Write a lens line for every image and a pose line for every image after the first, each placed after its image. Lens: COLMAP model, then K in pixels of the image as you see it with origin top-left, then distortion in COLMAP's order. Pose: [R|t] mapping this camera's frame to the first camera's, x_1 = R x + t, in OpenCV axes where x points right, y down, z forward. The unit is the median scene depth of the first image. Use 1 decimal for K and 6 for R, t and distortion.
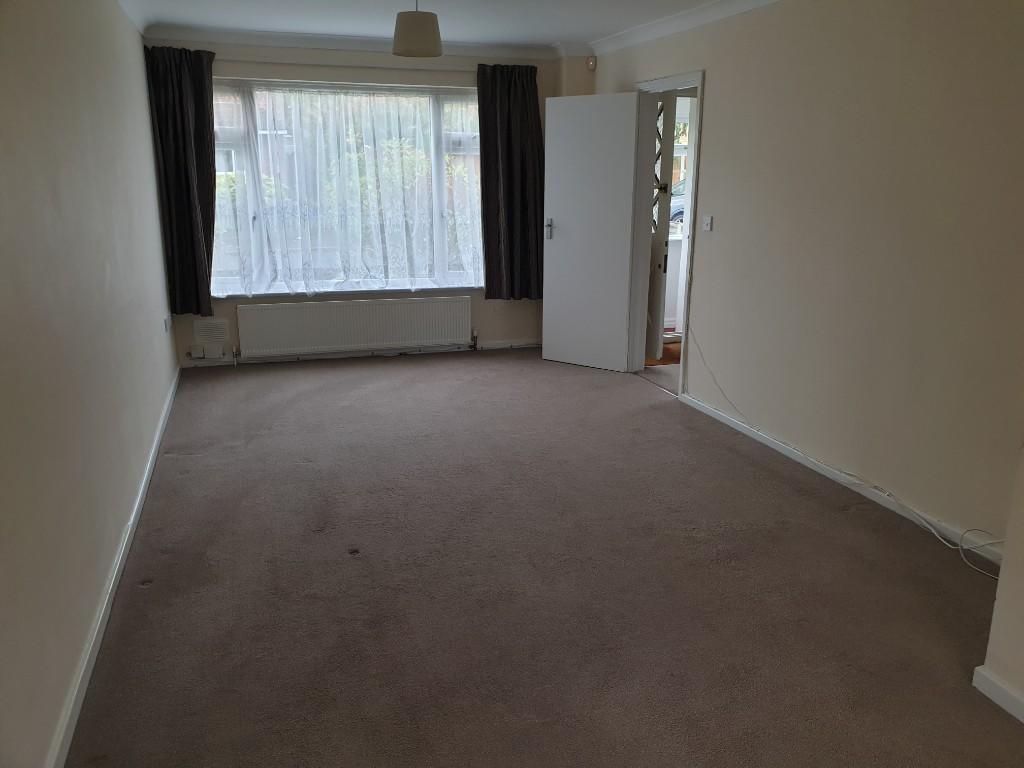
lens RADIAL K [[793.7, 0, 512.3], [0, 793.7, 373.1], [0, 0, 1]] dist [0.011139, 0.007116]
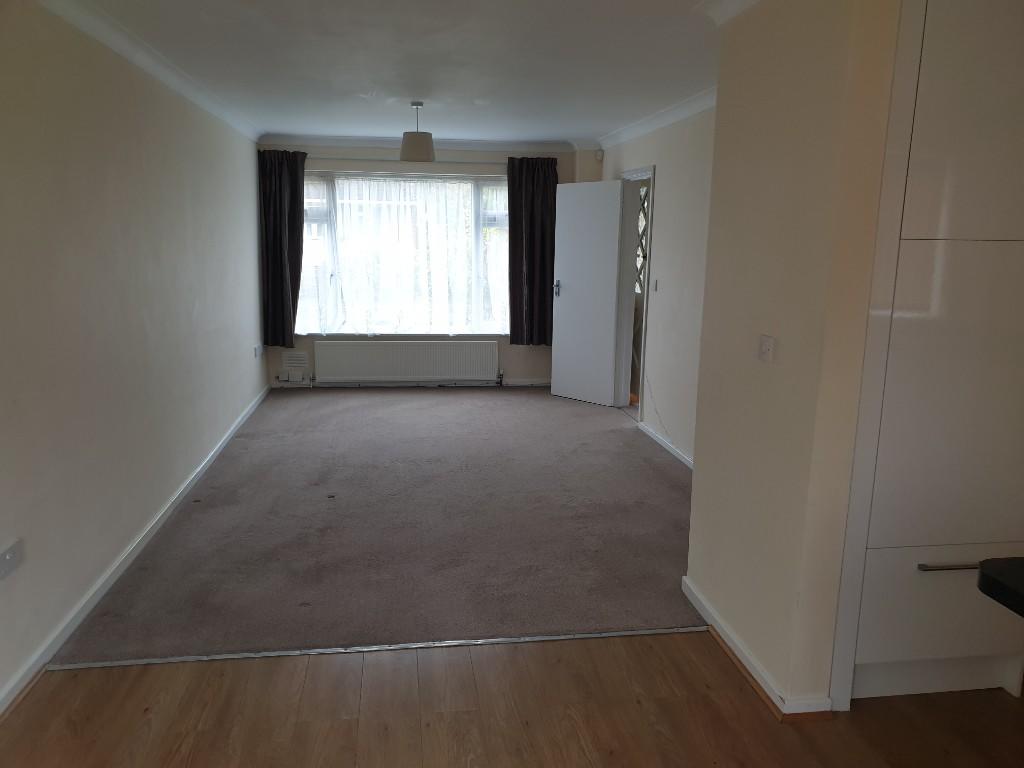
lens RADIAL K [[793.7, 0, 510.6], [0, 793.7, 393.8], [0, 0, 1]] dist [0.011139, 0.007116]
pose [[0.982893, 0.043629, -0.178934, 0.205496], [-0.053378, 0.997320, -0.050032, 0.047925], [0.176272, 0.058728, 0.982588, -0.216168]]
